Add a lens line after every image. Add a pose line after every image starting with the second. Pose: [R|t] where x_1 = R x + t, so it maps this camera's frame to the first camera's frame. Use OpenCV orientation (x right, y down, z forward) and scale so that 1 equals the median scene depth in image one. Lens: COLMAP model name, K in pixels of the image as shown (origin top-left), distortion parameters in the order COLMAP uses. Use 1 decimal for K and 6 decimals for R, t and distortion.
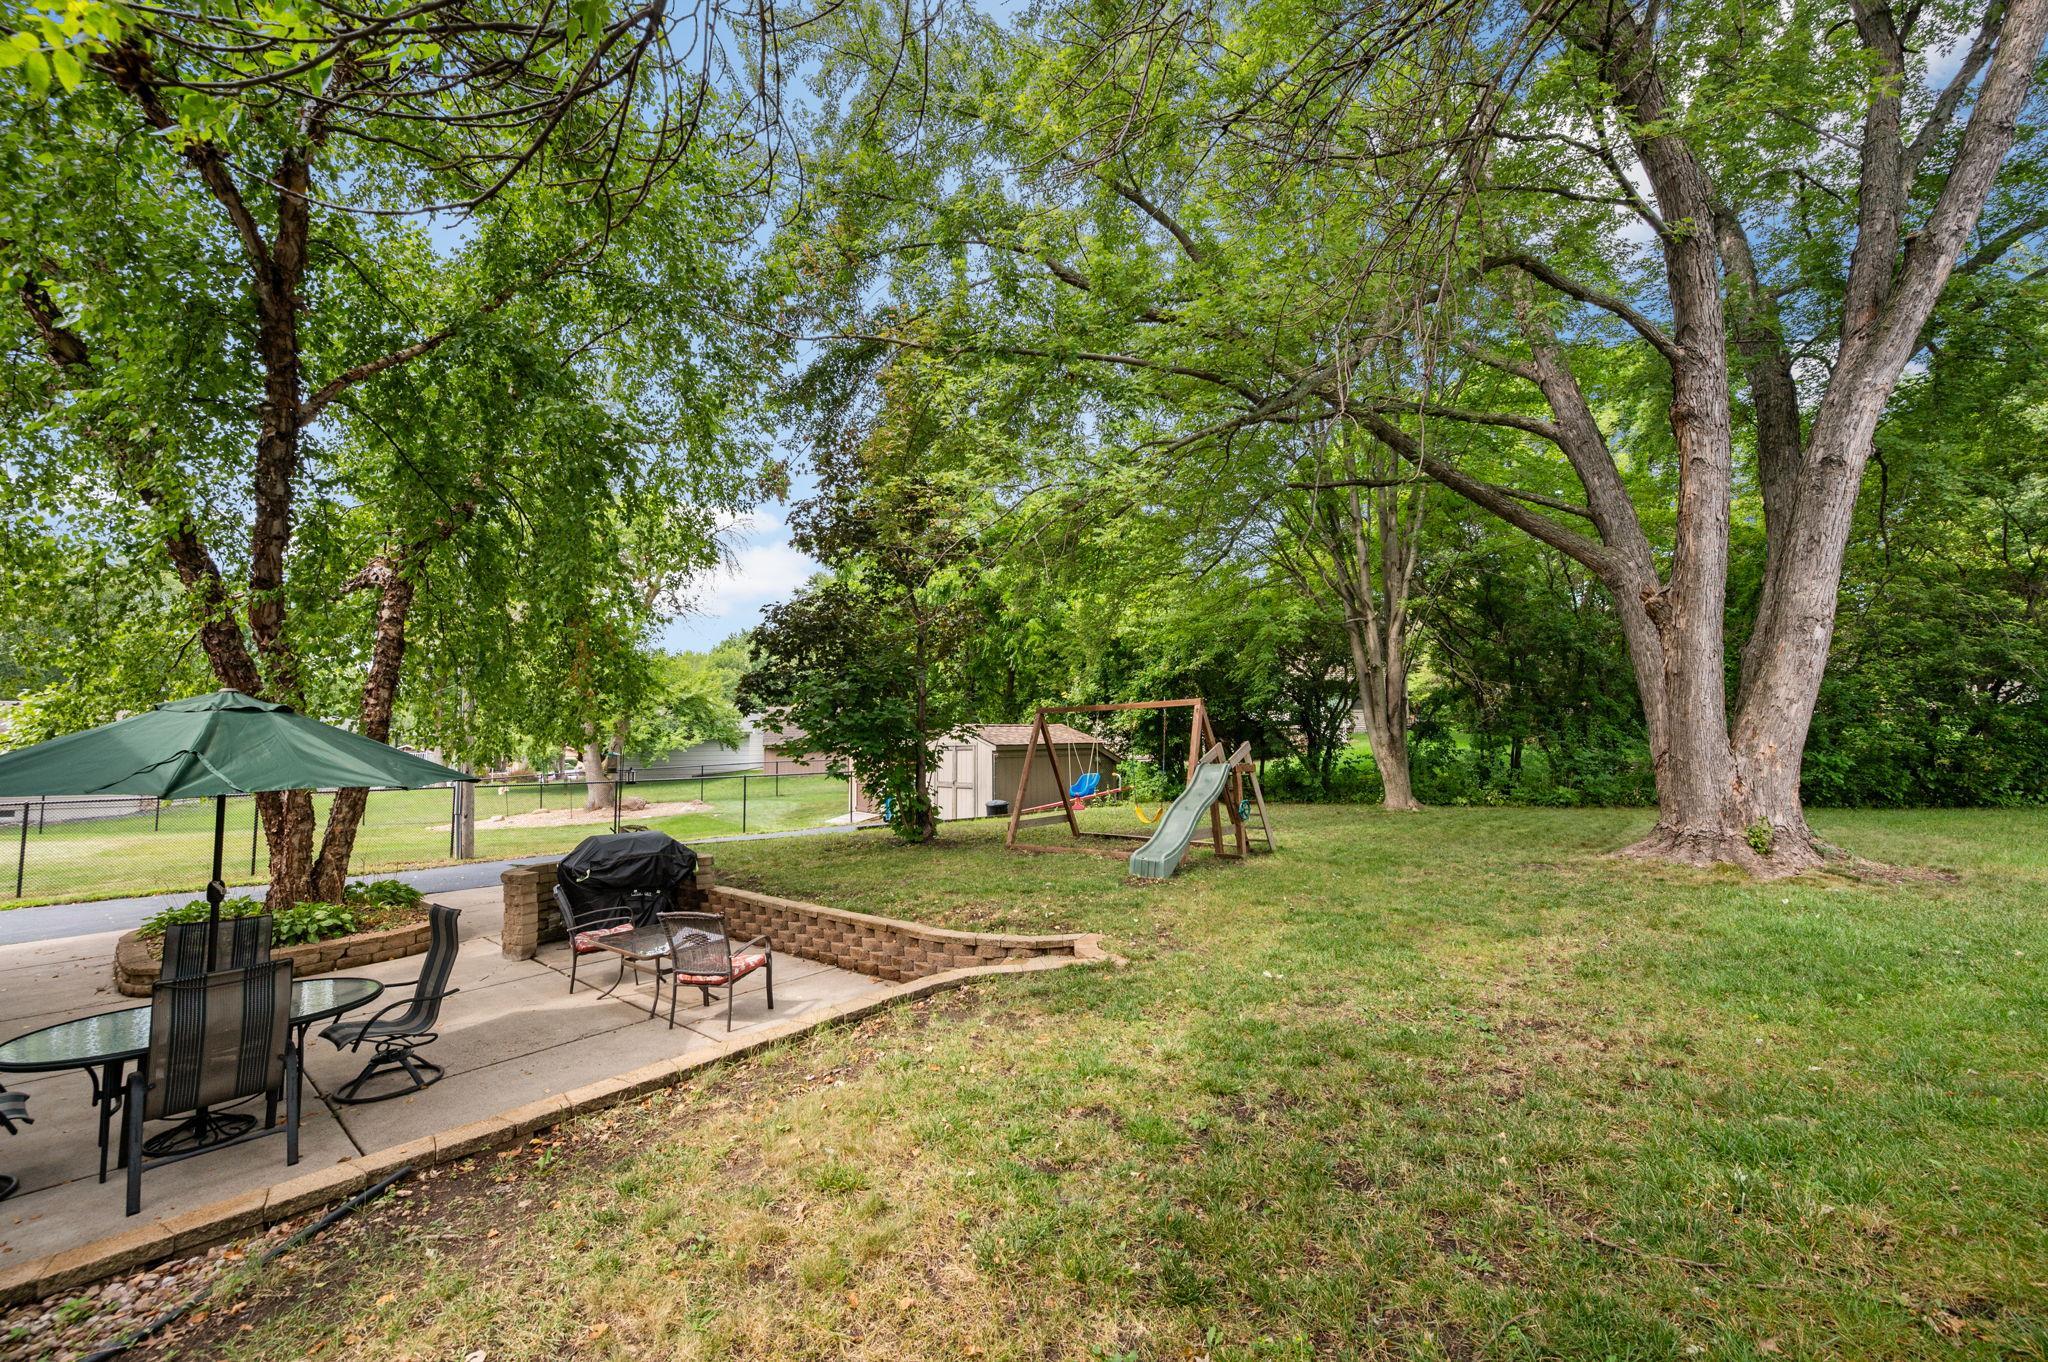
lens RADIAL K [[810.2, 0, 1023.8], [0, 810.2, 675.8], [0, 0, 1]] dist [-0.001336, 0.000325]
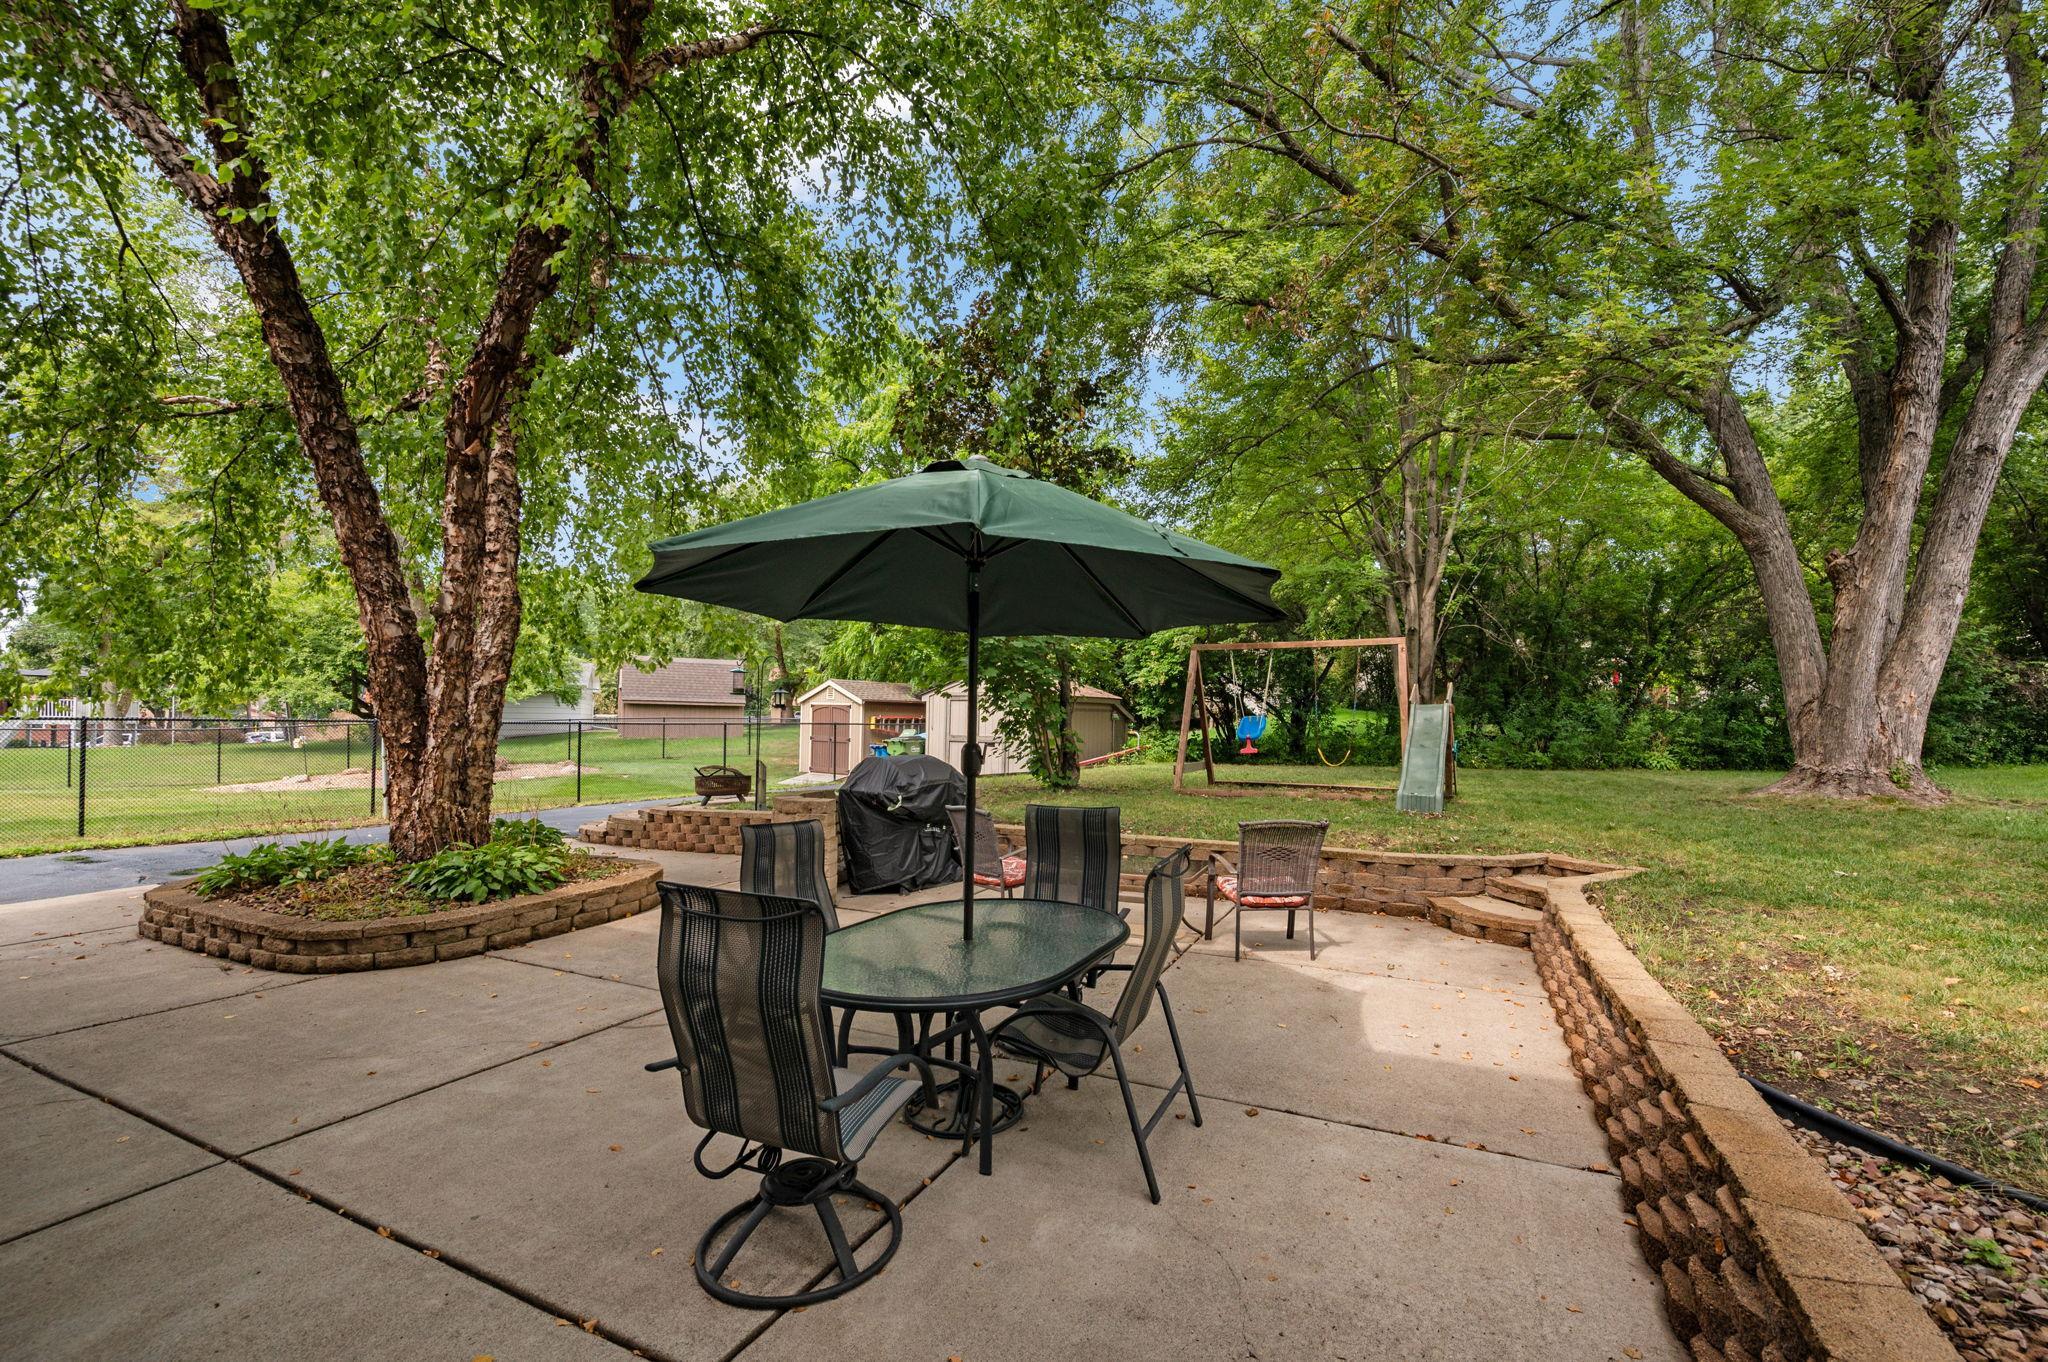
lens RADIAL K [[854.0, 0, 1037.7], [0, 854.0, 714.3], [0, 0, 1]] dist [0.001333, 0.000162]
pose [[0.961969, 0.029540, 0.271556, -0.453419], [-0.048411, 0.996835, 0.063055, 0.072495], [-0.268834, -0.073804, 0.960355, 0.123858]]
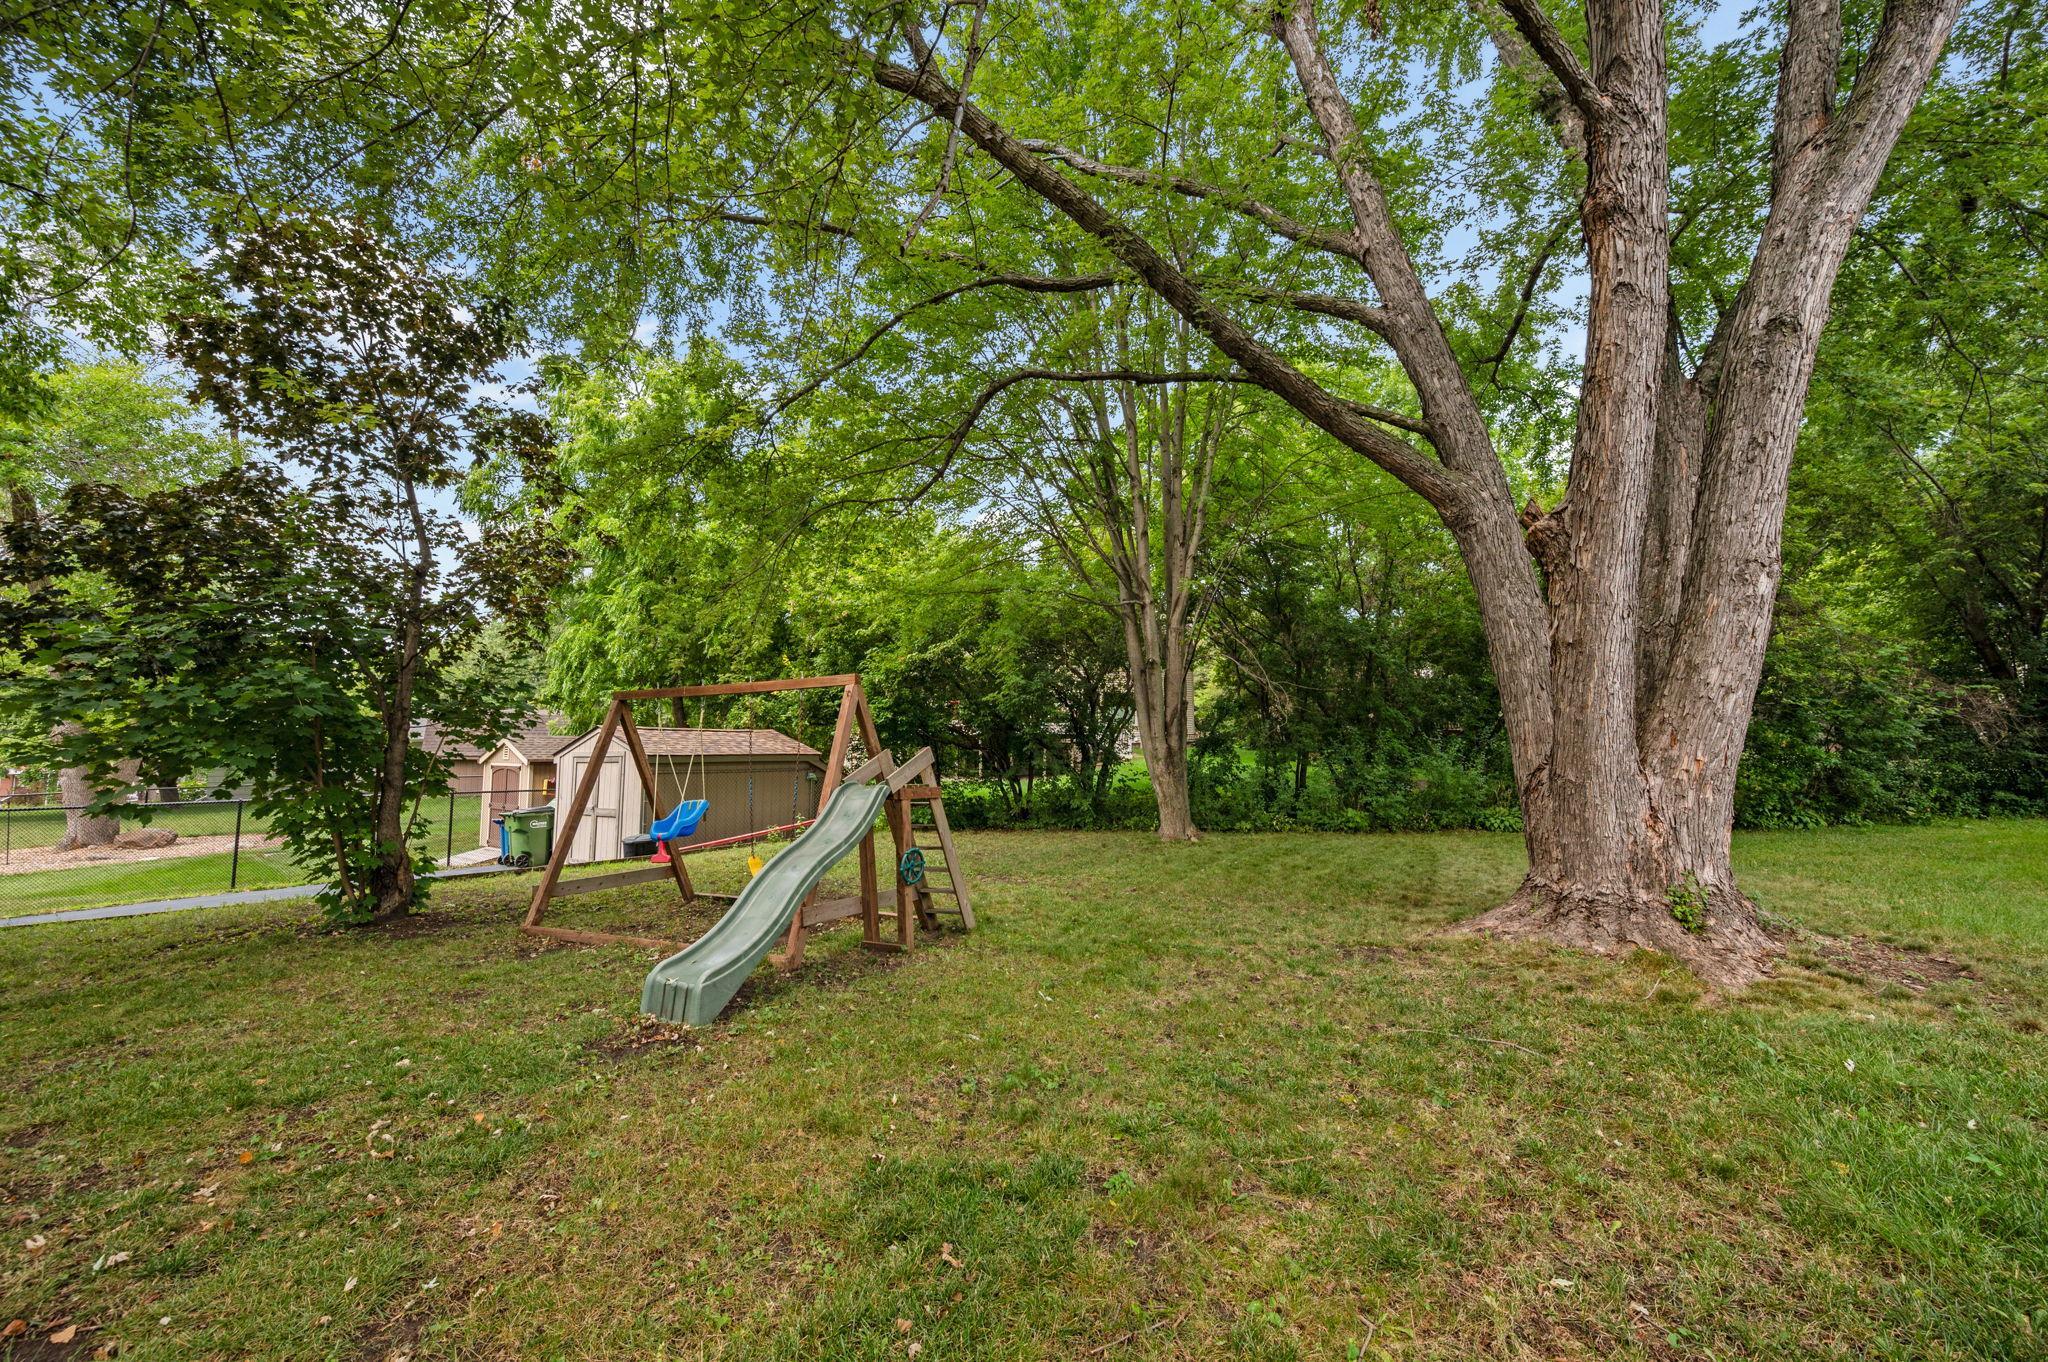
lens RADIAL K [[787.6, 0, 1034.6], [0, 787.6, 675.5], [0, 0, 1]] dist [0.000986, -0.000279]
pose [[0.971256, 0.033393, 0.235684, 0.198615], [-0.027875, 0.999255, -0.026709, 0.038978], [-0.236400, 0.019371, 0.971463, 0.389838]]
